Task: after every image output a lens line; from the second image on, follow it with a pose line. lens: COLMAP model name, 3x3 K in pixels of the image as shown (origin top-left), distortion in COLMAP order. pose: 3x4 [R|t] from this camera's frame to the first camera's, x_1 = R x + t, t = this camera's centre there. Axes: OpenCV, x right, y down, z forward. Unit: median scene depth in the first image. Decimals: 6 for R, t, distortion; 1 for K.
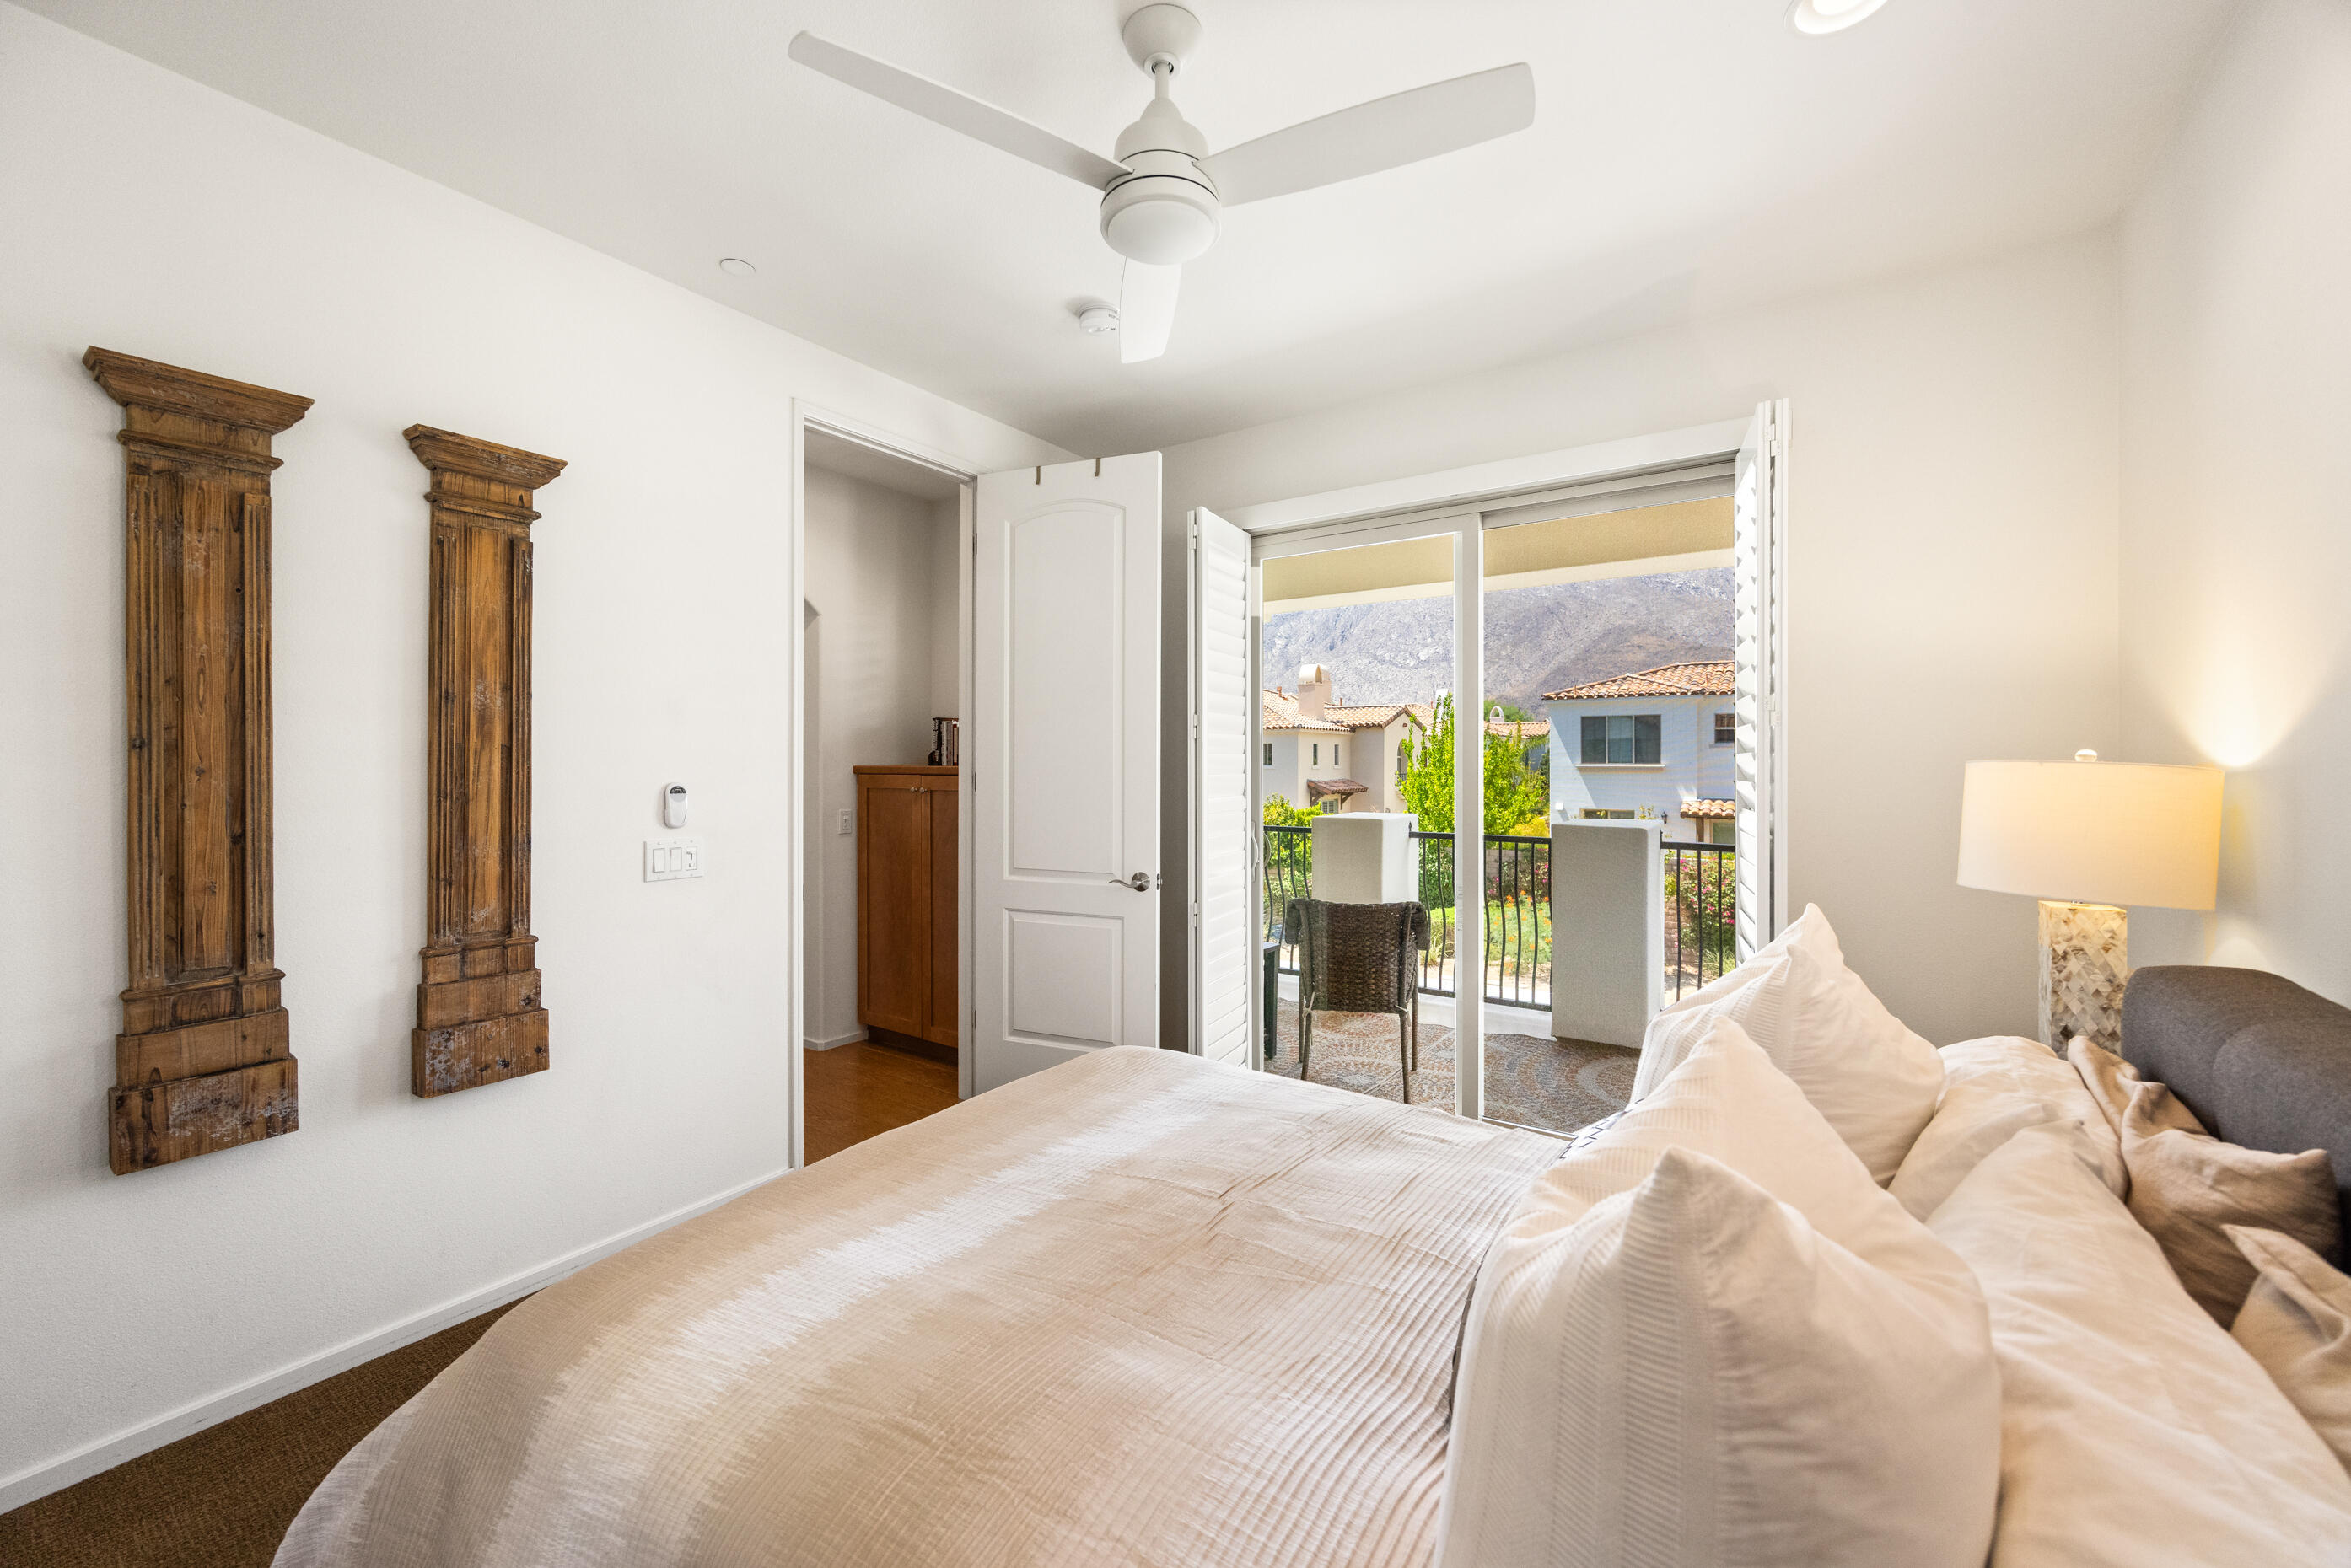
lens RADIAL K [[911.5, 0, 1170.4], [0, 911.5, 747.5], [0, 0, 1]] dist [0.001588, -0.000056]
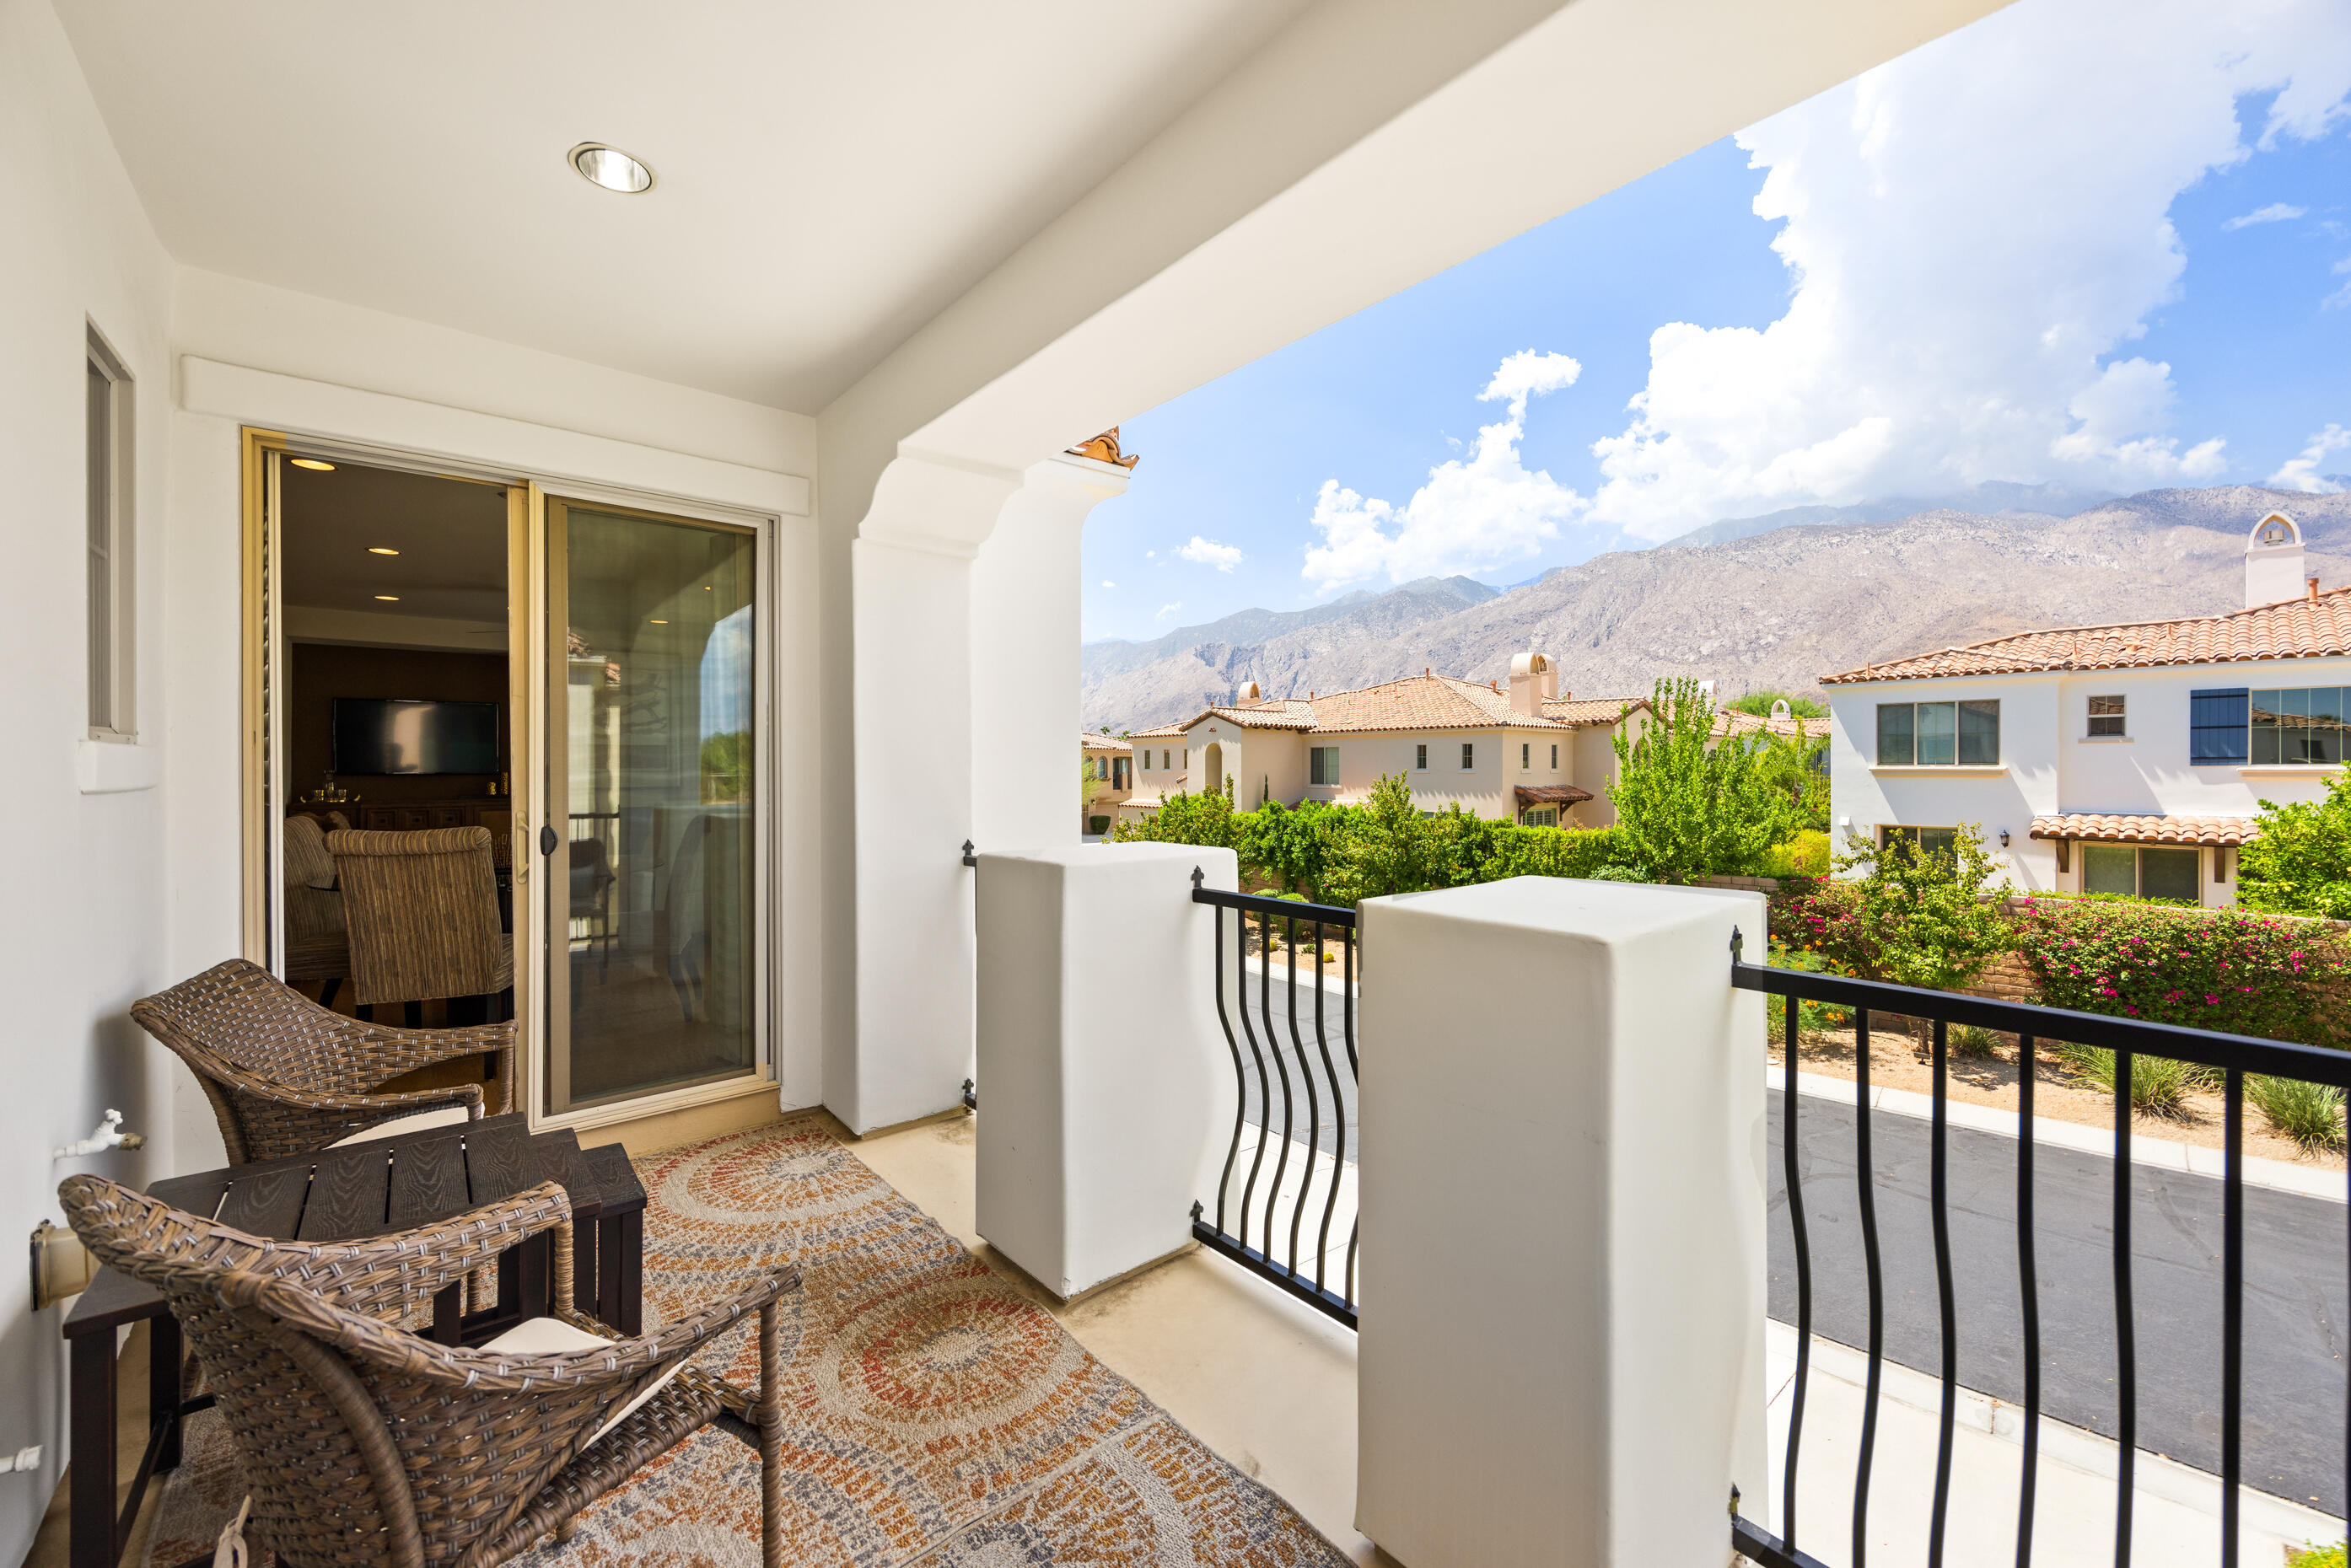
lens RADIAL K [[911.5, 0, 1183.8], [0, 911.5, 767.6], [0, 0, 1]] dist [0.001588, -0.000056]
pose [[0.969081, -0.000319, -0.246741, 0.073029], [0.004079, 0.999883, 0.014730, 0.005367], [0.246708, -0.015281, 0.968969, 0.109546]]
